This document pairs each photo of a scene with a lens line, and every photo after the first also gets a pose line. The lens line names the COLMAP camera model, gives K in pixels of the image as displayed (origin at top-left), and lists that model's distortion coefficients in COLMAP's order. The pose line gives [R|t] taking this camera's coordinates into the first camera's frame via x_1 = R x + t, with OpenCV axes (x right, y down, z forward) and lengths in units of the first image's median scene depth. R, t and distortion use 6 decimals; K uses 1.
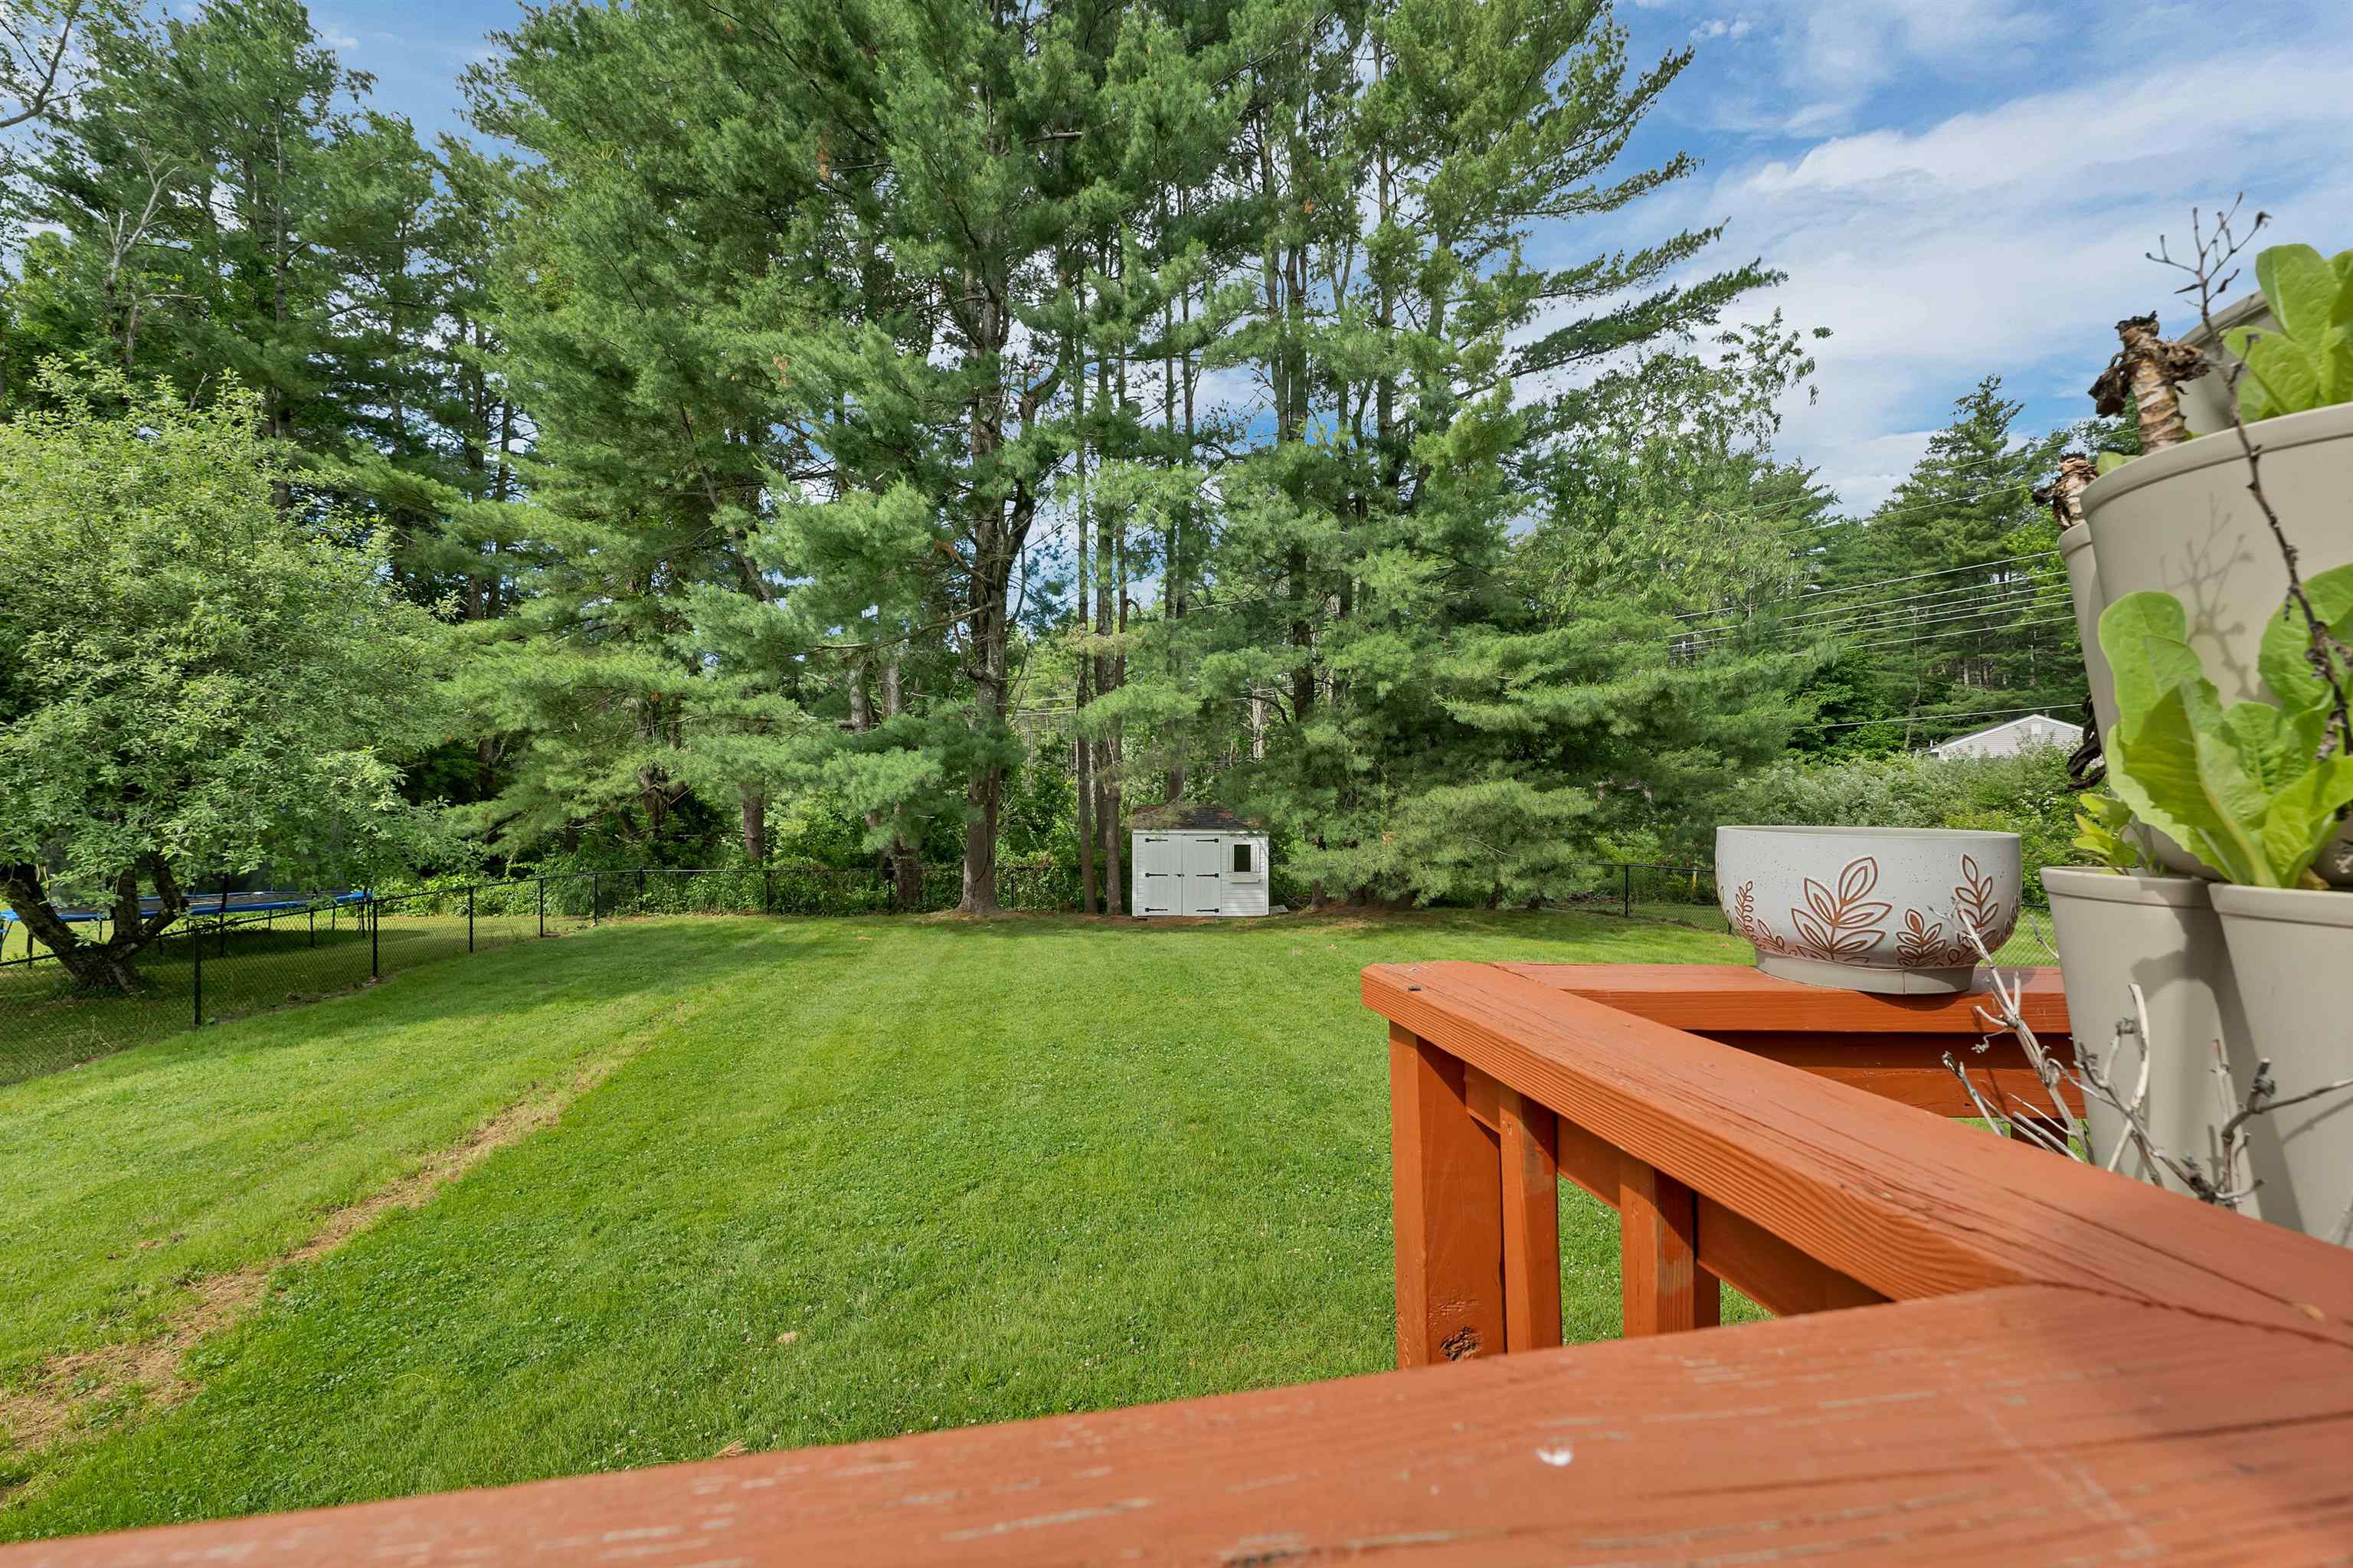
lens RADIAL K [[1003.7, 0, 1168.0], [0, 1003.7, 787.5], [0, 0, 1]] dist [-0.000253, -0.000121]
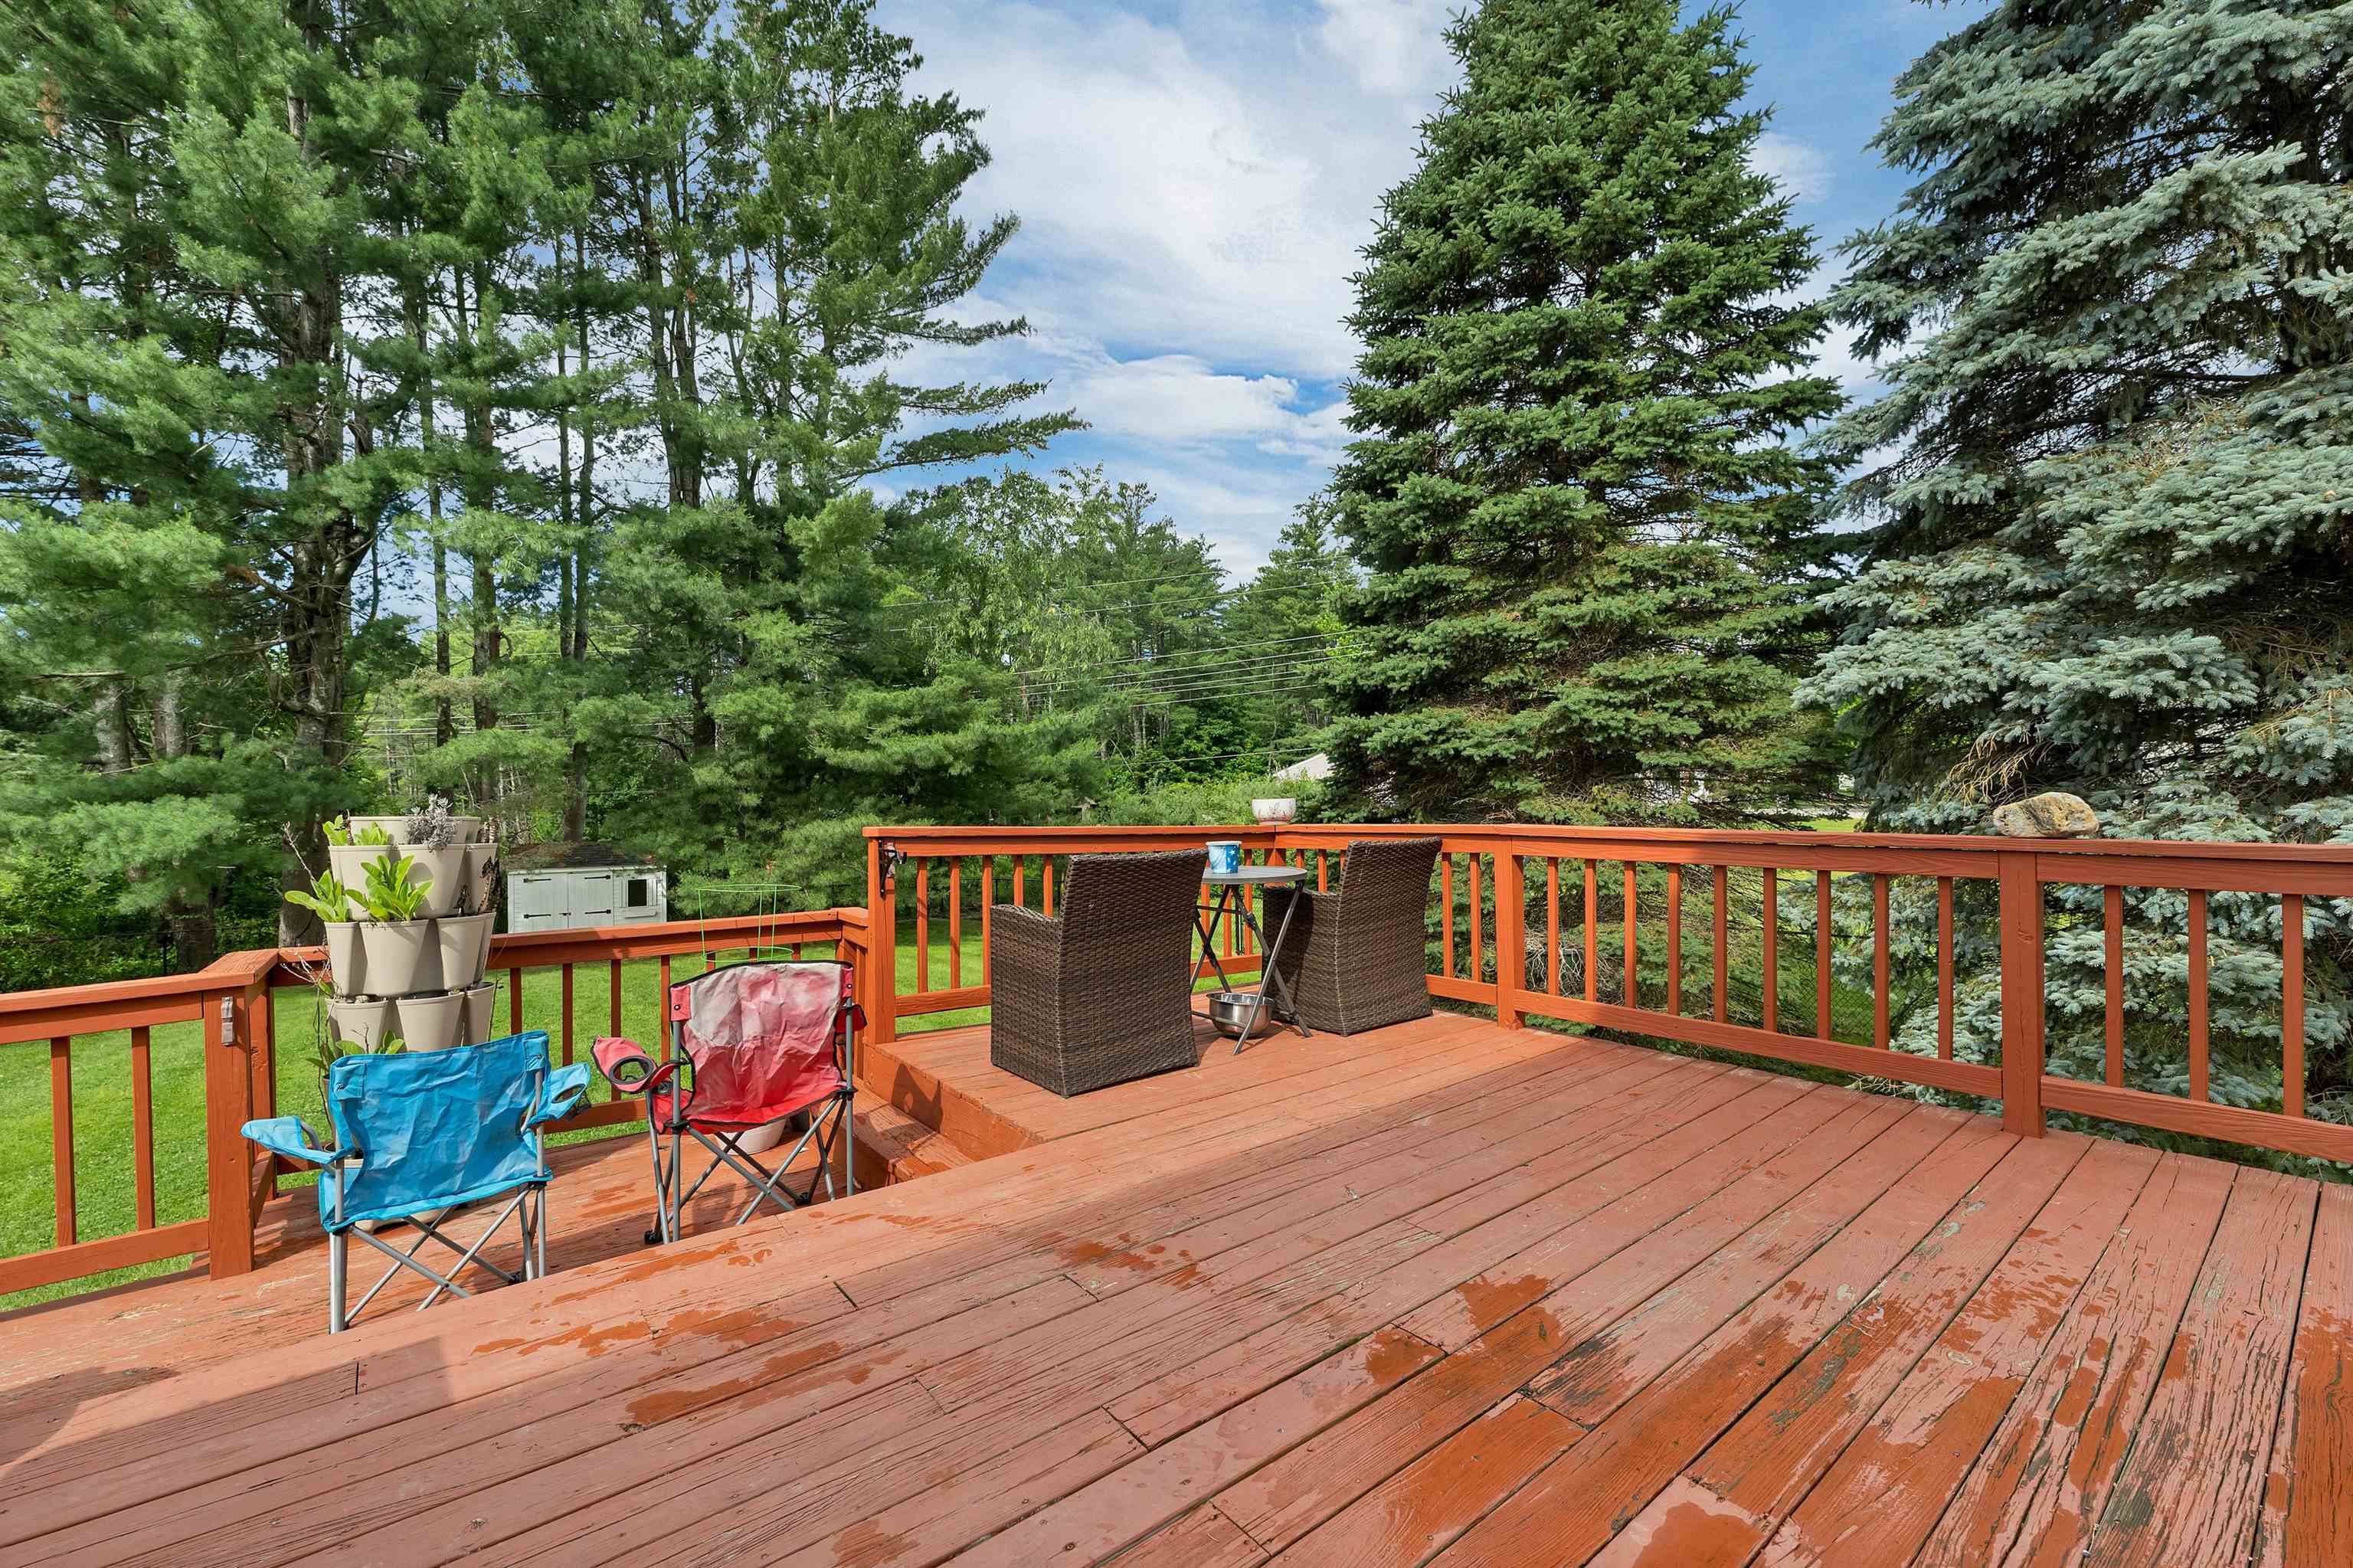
lens RADIAL K [[976.8, 0, 1173.1], [0, 976.8, 794.9], [0, 0, 1]] dist [0.000754, 0.000136]
pose [[0.864473, -0.015730, 0.502434, 0.053060], [0.024113, 0.999657, -0.010191, -0.007881], [-0.502101, 0.020925, 0.864556, -0.170963]]
